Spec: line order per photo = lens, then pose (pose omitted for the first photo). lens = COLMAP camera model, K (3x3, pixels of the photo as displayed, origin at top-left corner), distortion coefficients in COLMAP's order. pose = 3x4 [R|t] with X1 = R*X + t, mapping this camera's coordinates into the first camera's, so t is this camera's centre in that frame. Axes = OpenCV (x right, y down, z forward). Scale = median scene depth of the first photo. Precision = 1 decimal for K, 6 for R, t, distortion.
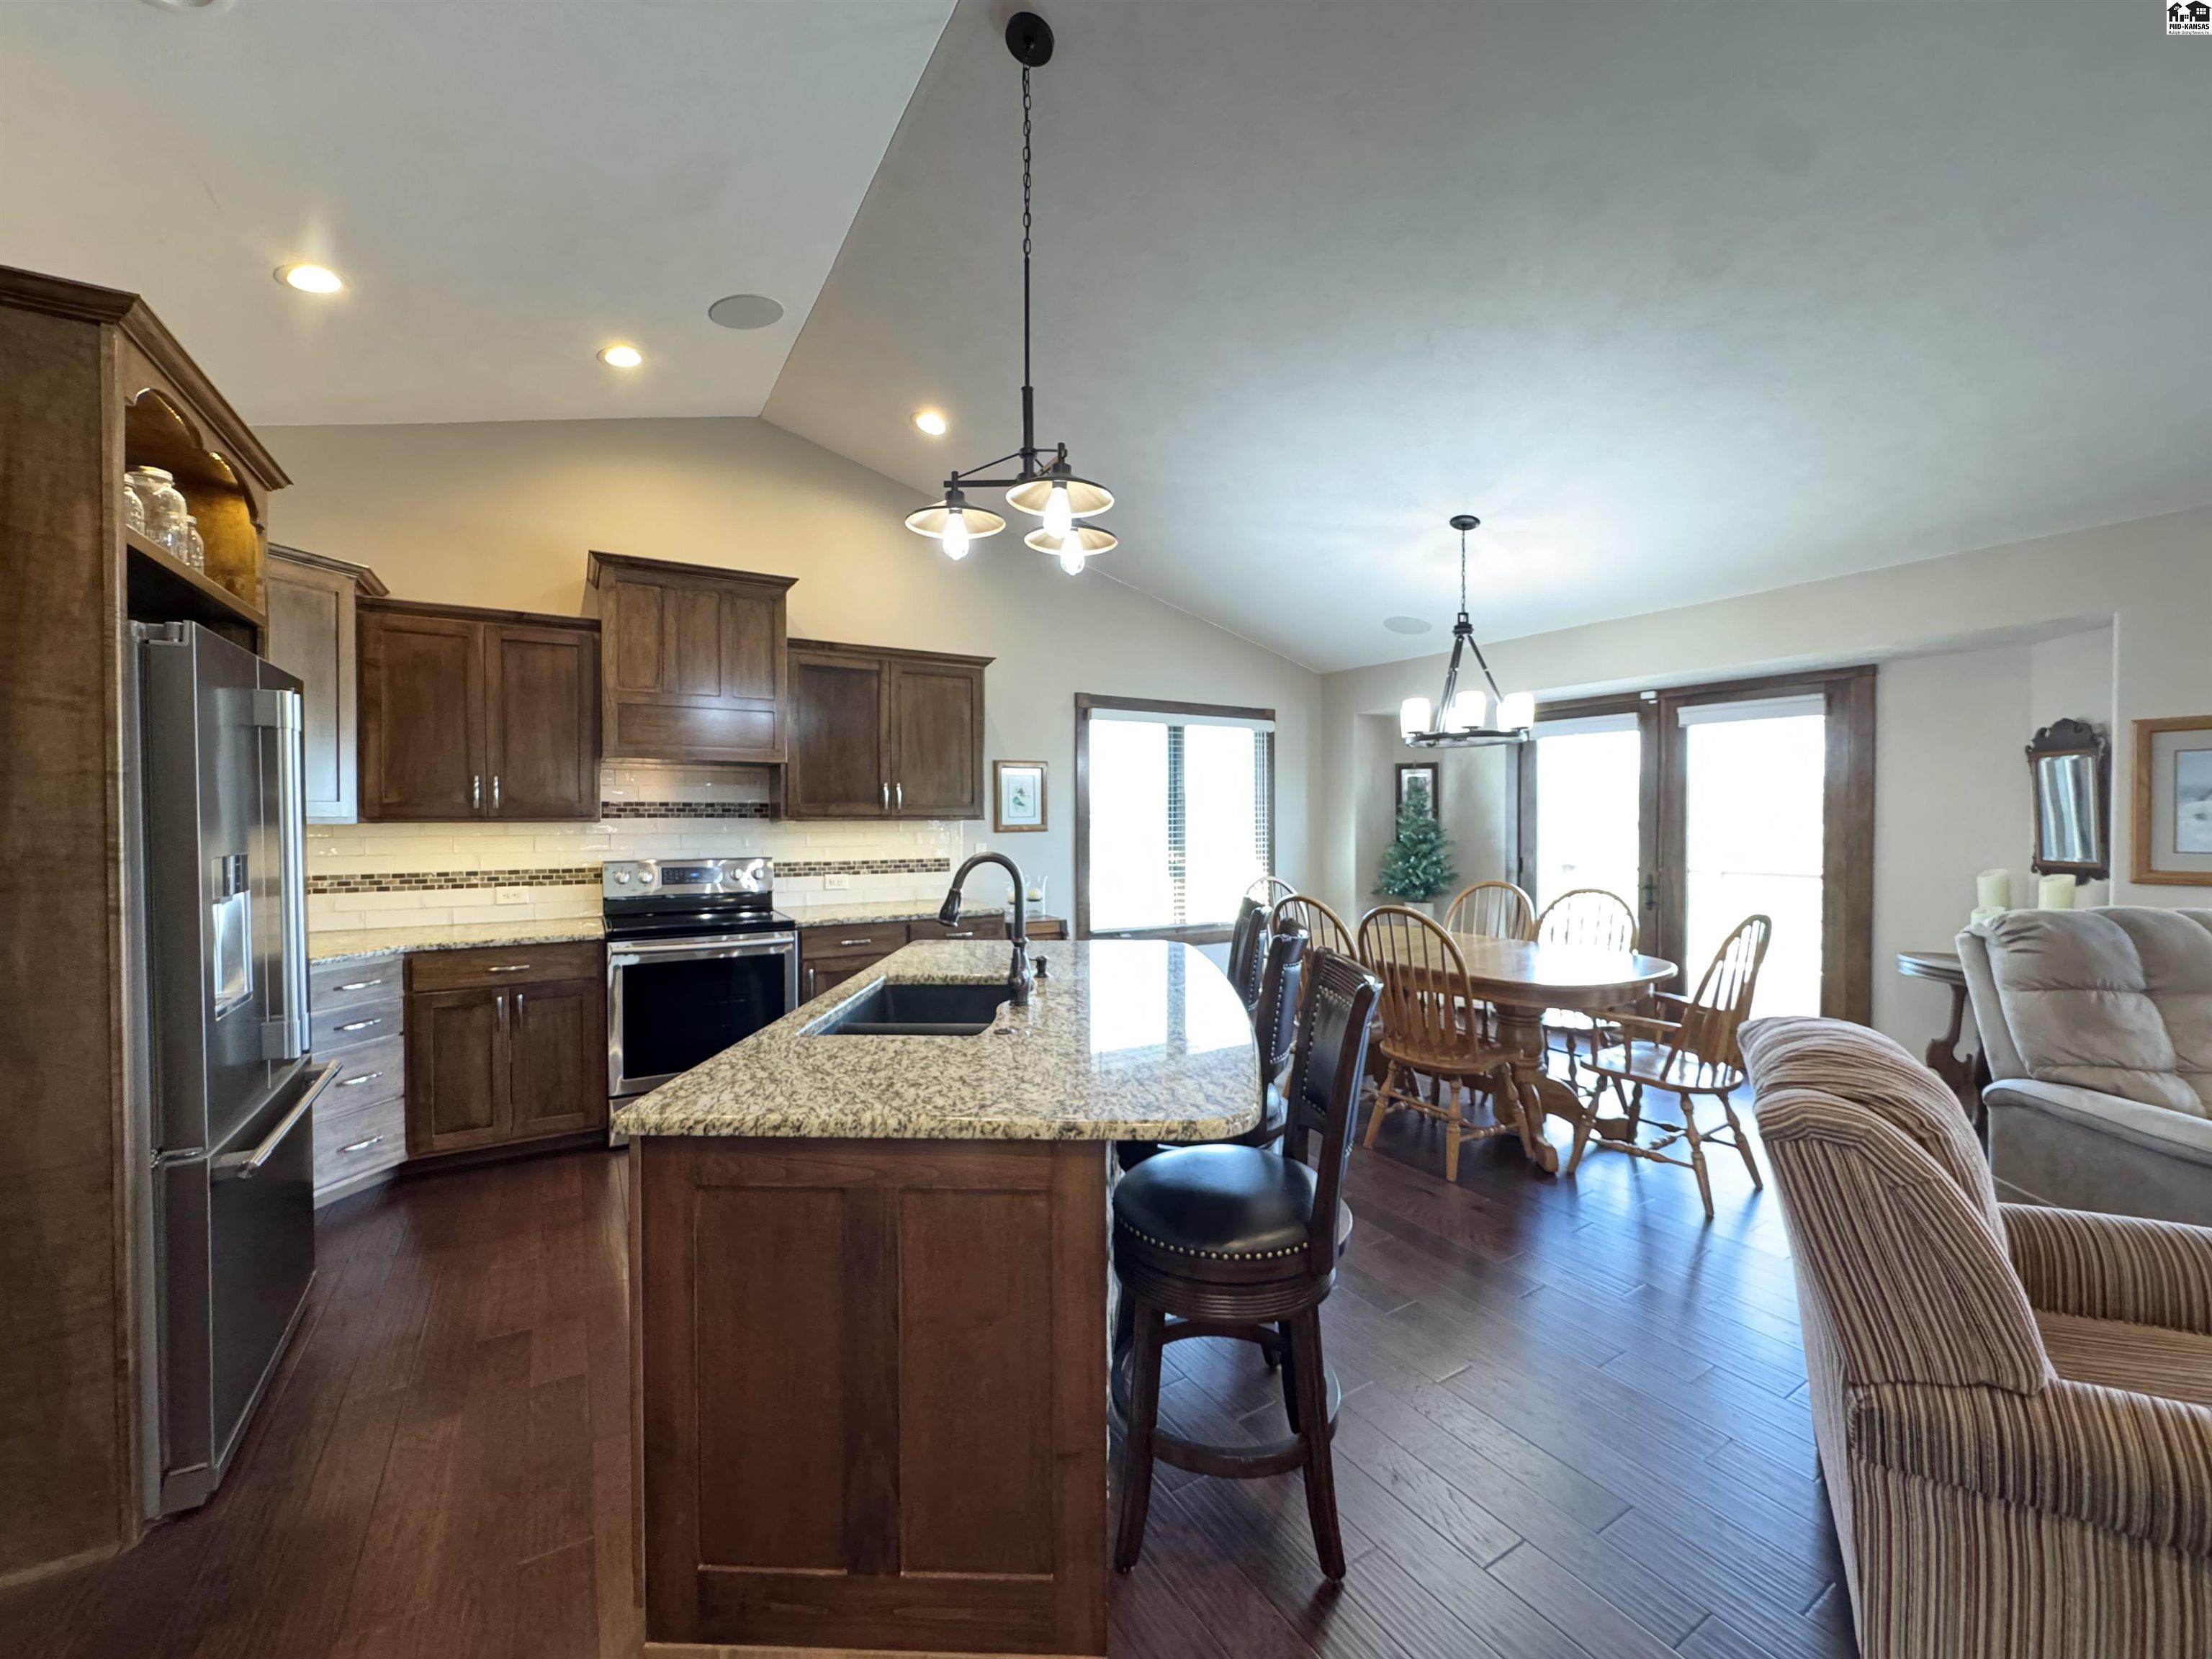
lens RADIAL K [[880.9, 0, 1104.1], [0, 880.9, 829.3], [0, 0, 1]] dist [-0.005694, 0.001445]
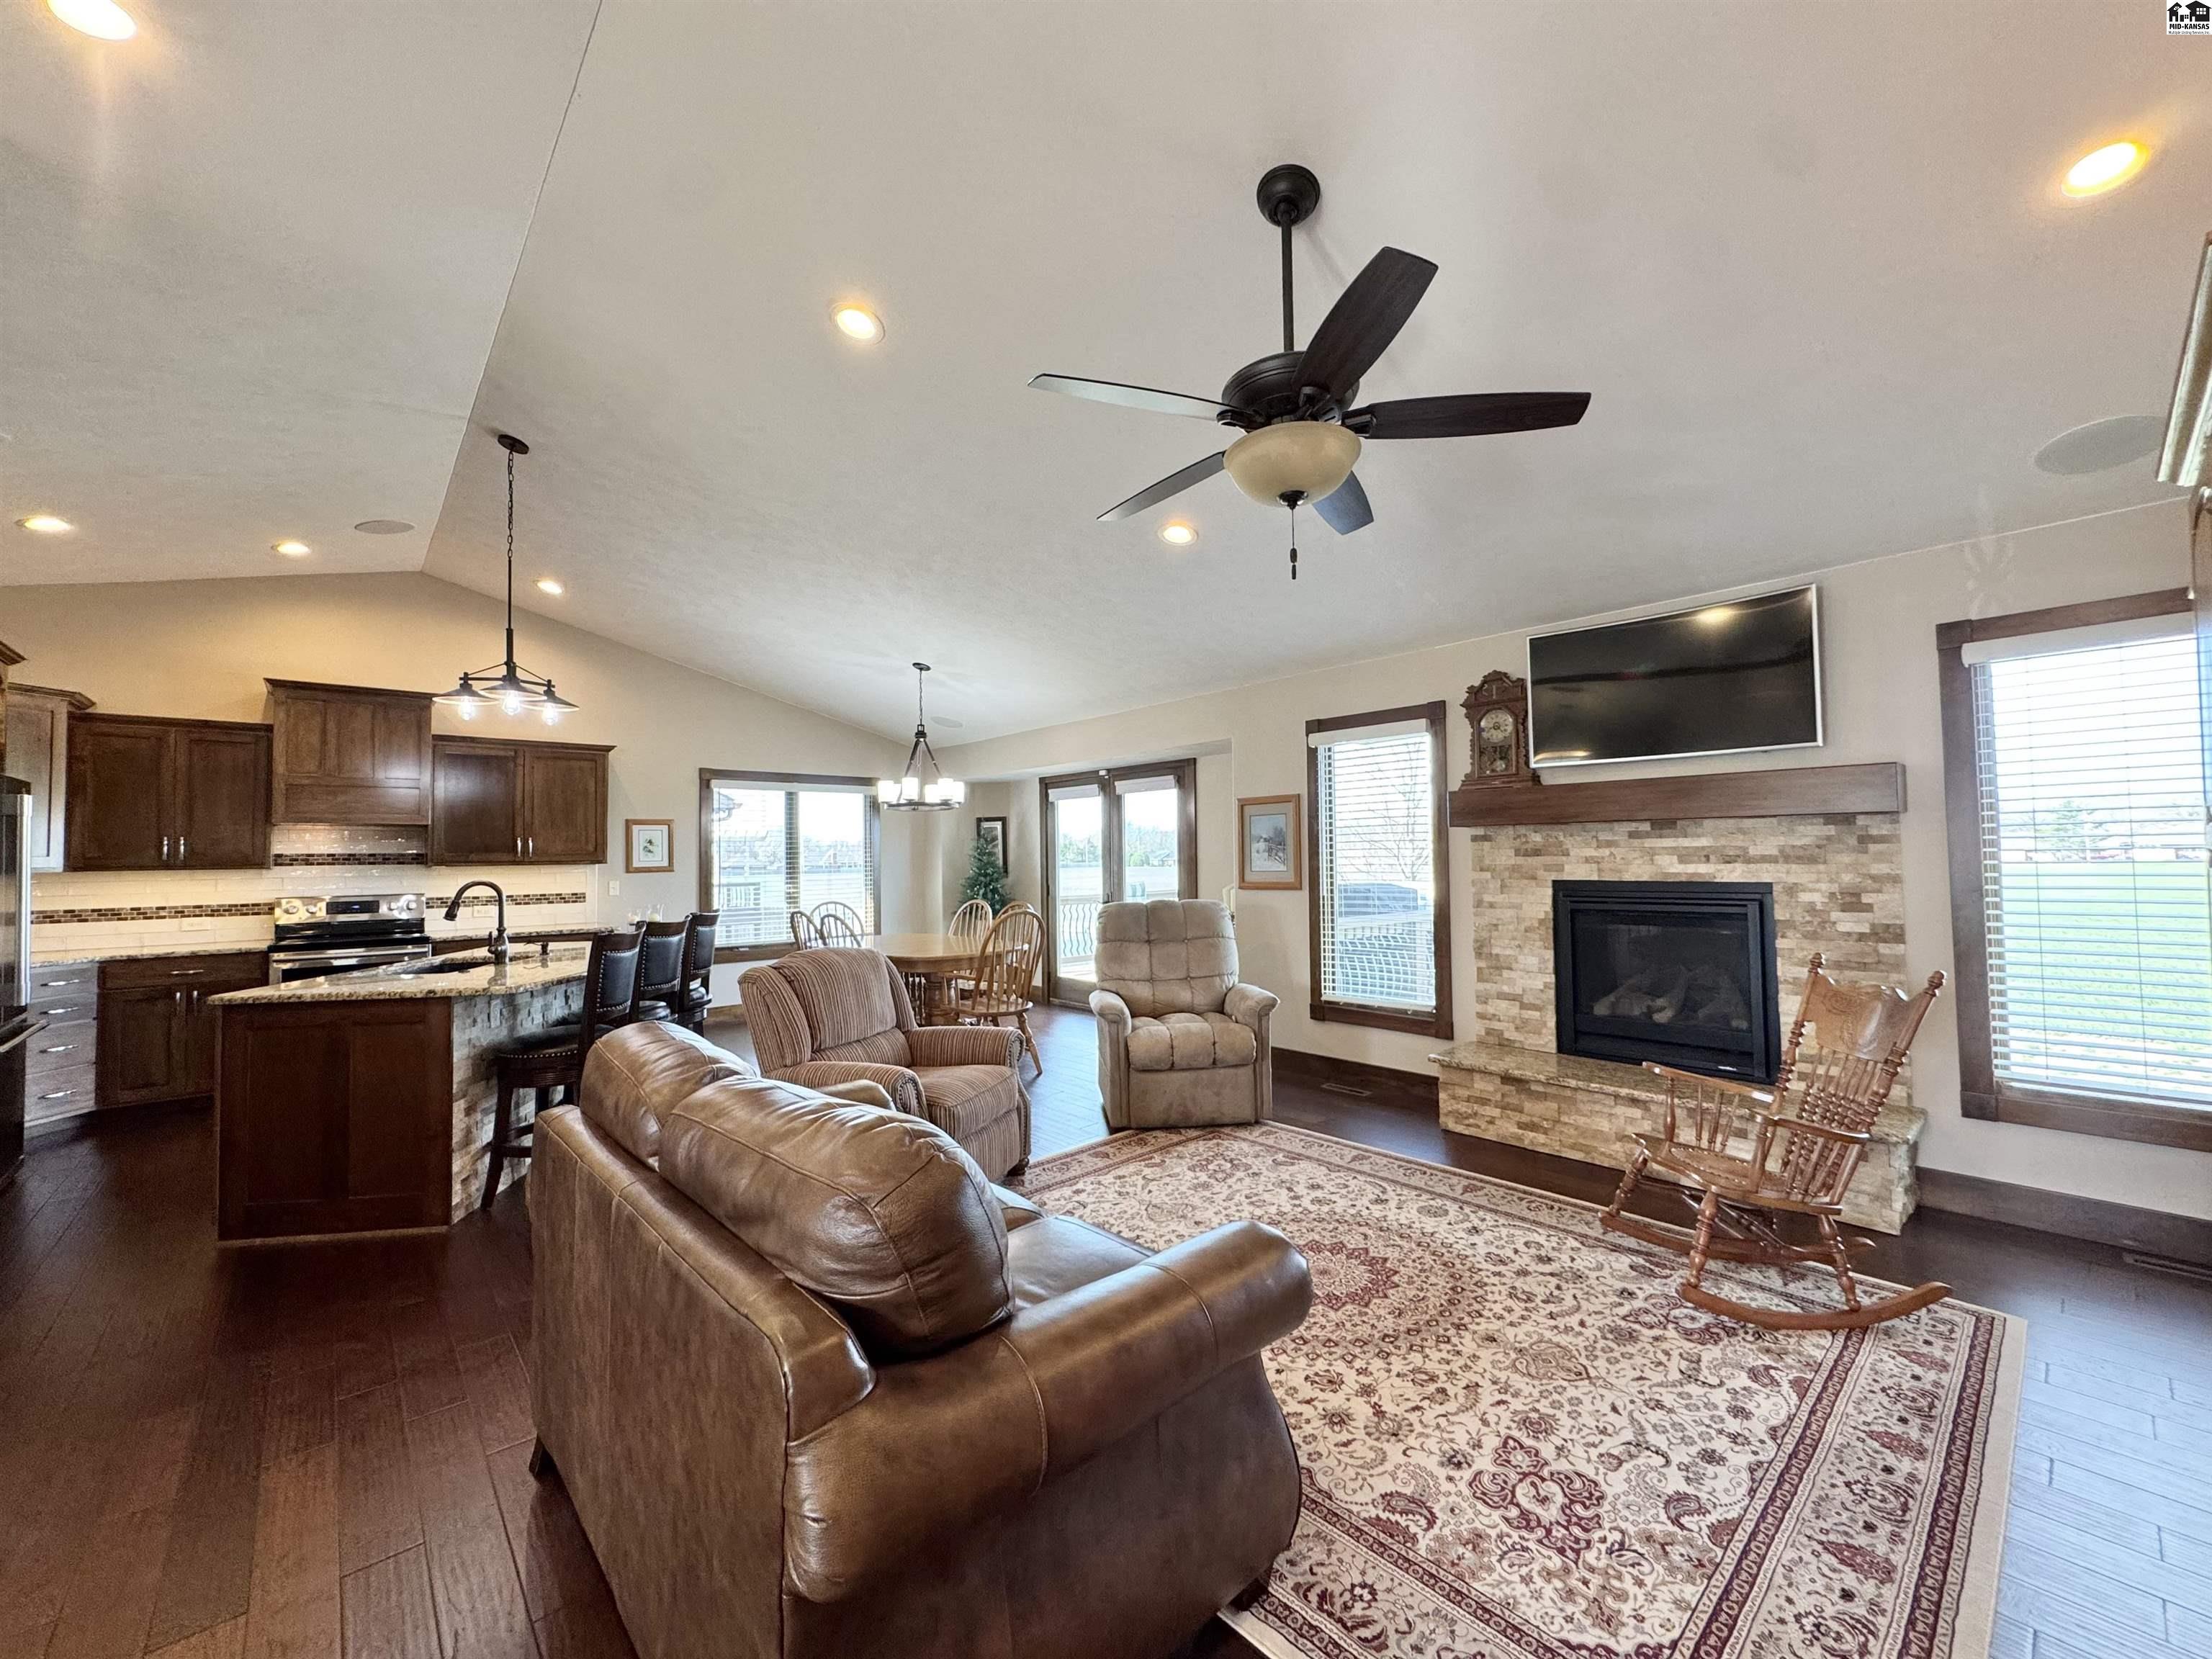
lens RADIAL K [[880.9, 0, 1108.9], [0, 880.9, 828.4], [0, 0, 1]] dist [-0.005694, 0.001445]
pose [[0.984040, -0.007670, 0.177782, 0.475195], [0.016362, 0.998738, -0.047477, 0.015330], [-0.177194, 0.049628, 0.982924, -0.589233]]
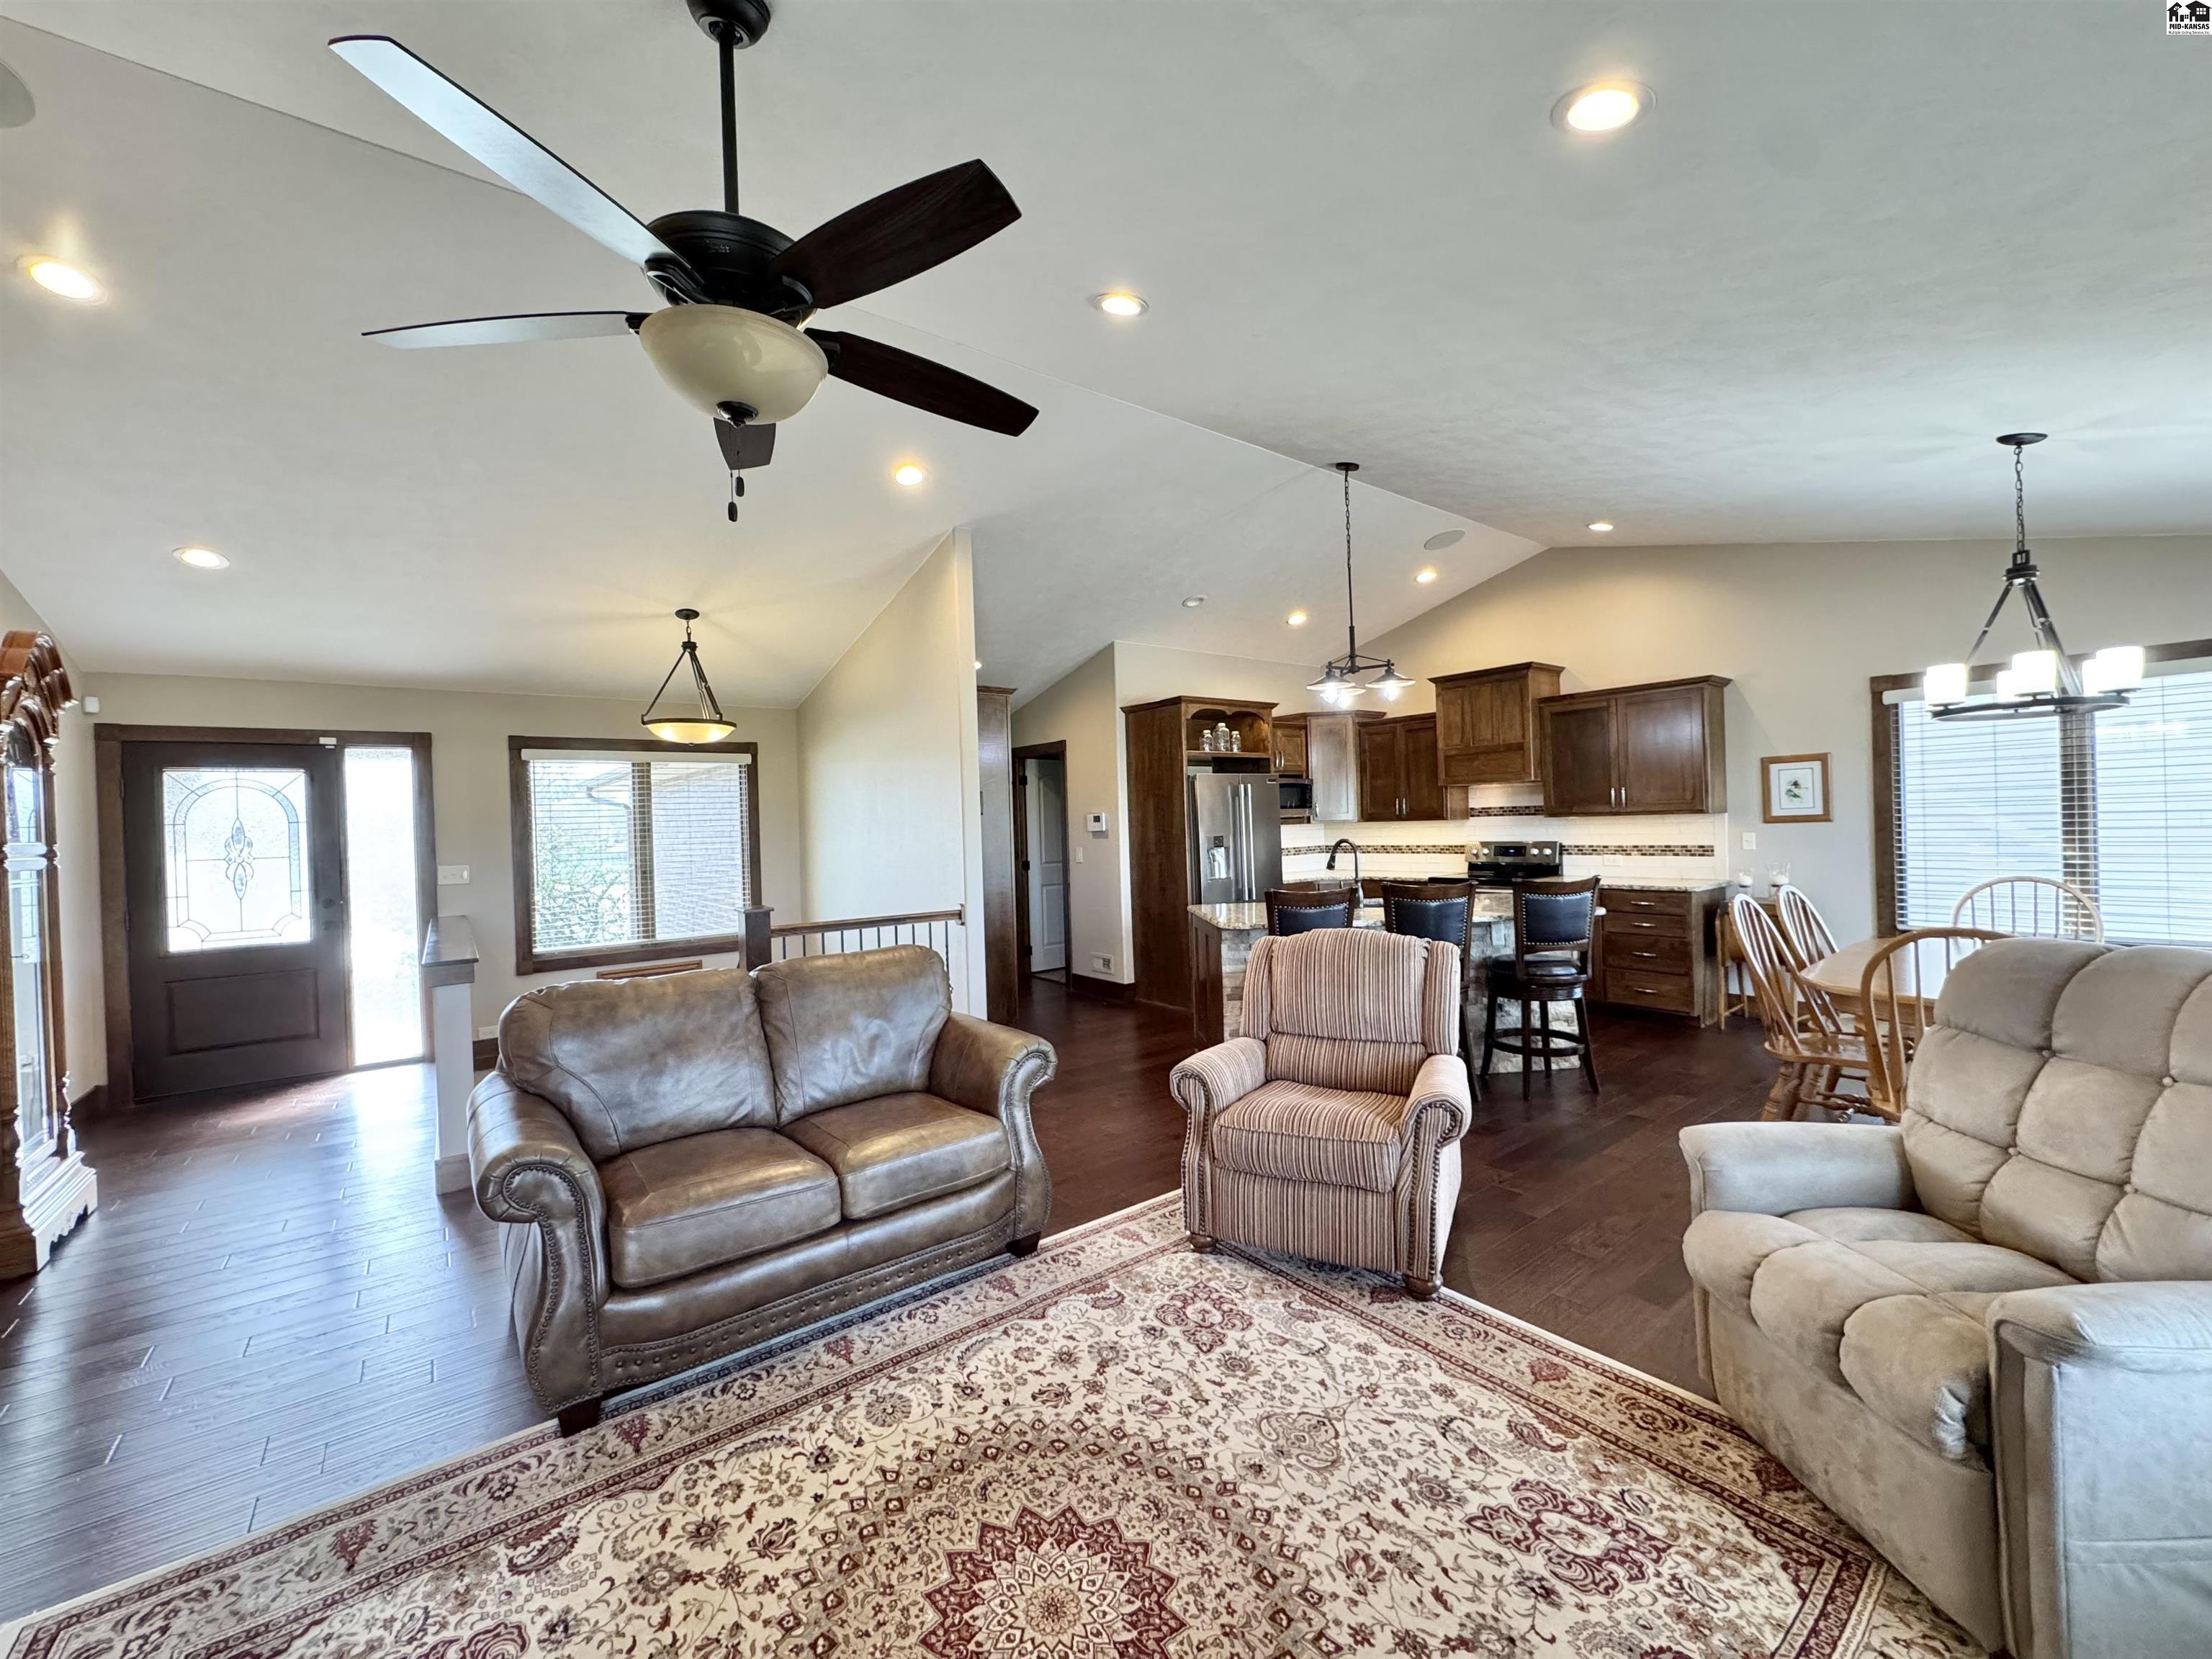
lens RADIAL K [[880.9, 0, 1095.9], [0, 880.9, 824.9], [0, 0, 1]] dist [-0.005694, 0.001445]
pose [[0.098603, -0.000568, -0.995127, 1.166651], [0.017144, 0.999852, 0.001128, -0.012509], [0.994979, -0.017172, 0.098599, 0.082170]]
